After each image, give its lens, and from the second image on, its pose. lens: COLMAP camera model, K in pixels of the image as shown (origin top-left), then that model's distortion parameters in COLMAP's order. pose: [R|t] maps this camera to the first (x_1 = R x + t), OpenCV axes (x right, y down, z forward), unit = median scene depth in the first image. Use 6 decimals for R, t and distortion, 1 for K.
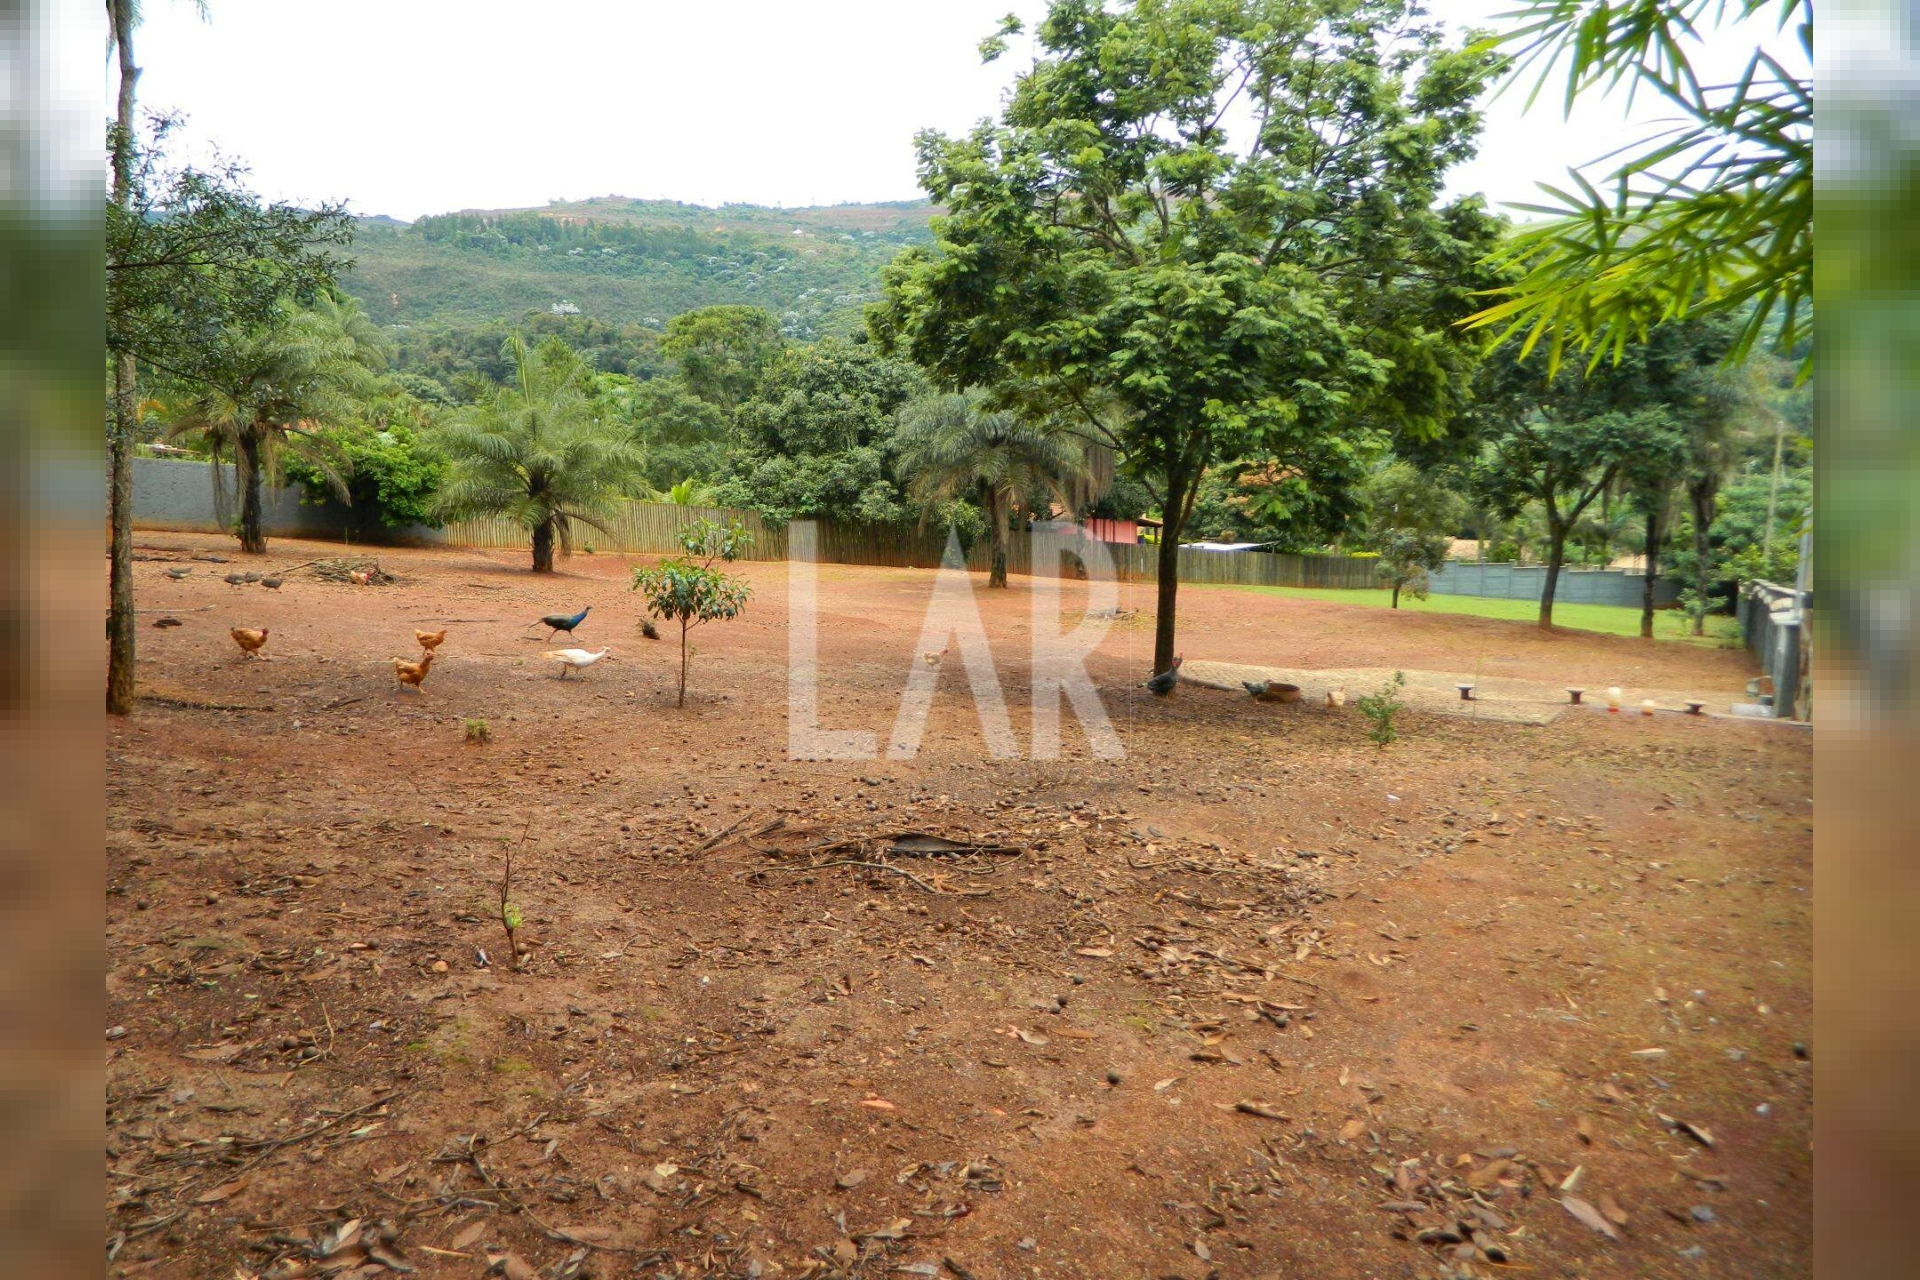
lens RADIAL K [[1290.7, 0, 954.6], [0, 1290.7, 619.0], [0, 0, 1]] dist [0.023881, -0.008070]
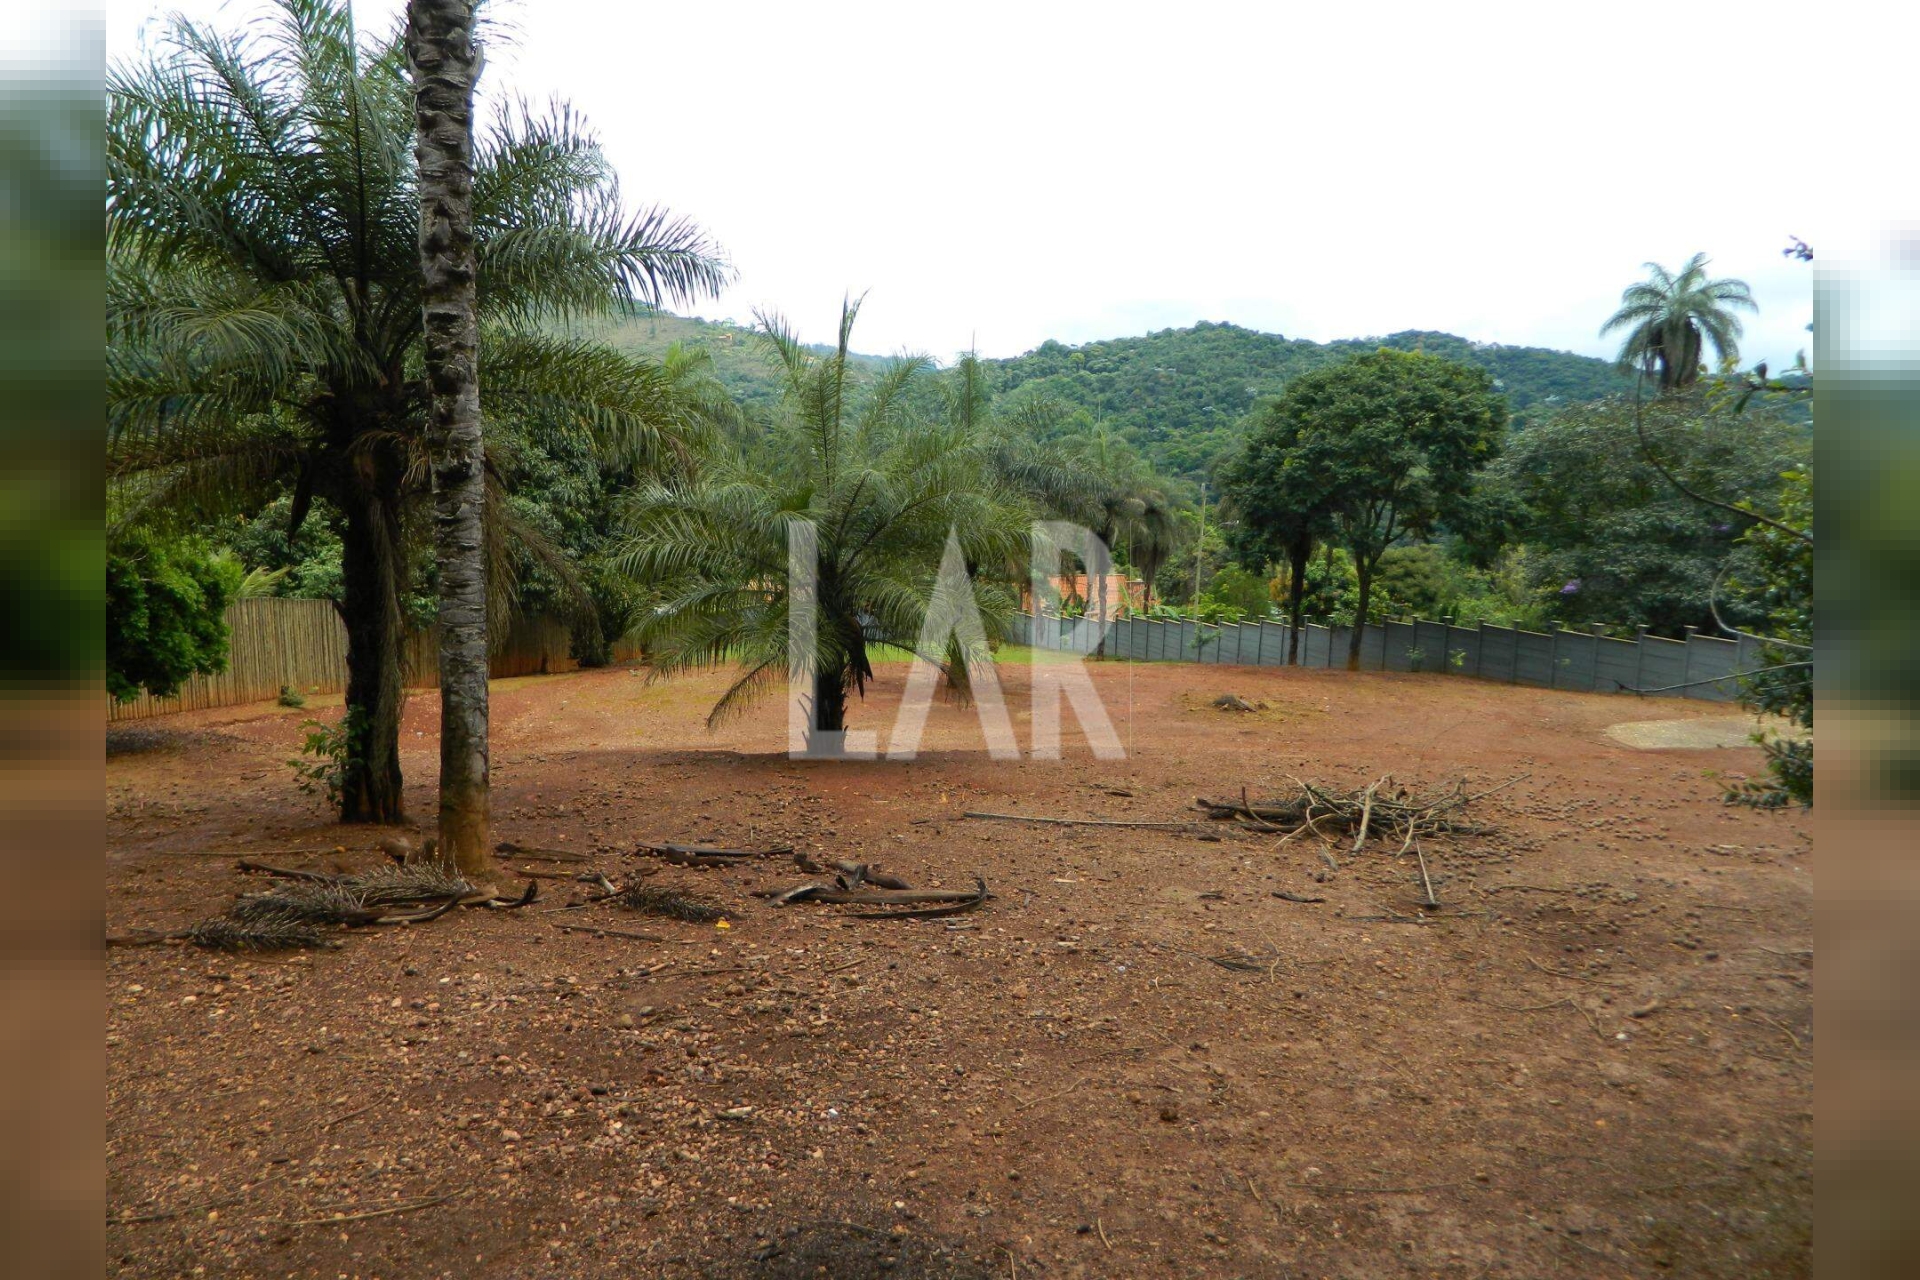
lens RADIAL K [[1290.7, 0, 954.6], [0, 1290.7, 619.0], [0, 0, 1]] dist [0.023881, -0.008070]
pose [[0.607429, -0.071241, 0.791173, -0.626586], [0.088178, 0.995862, 0.021972, -0.090037], [-0.789465, 0.056418, 0.611197, 0.579451]]
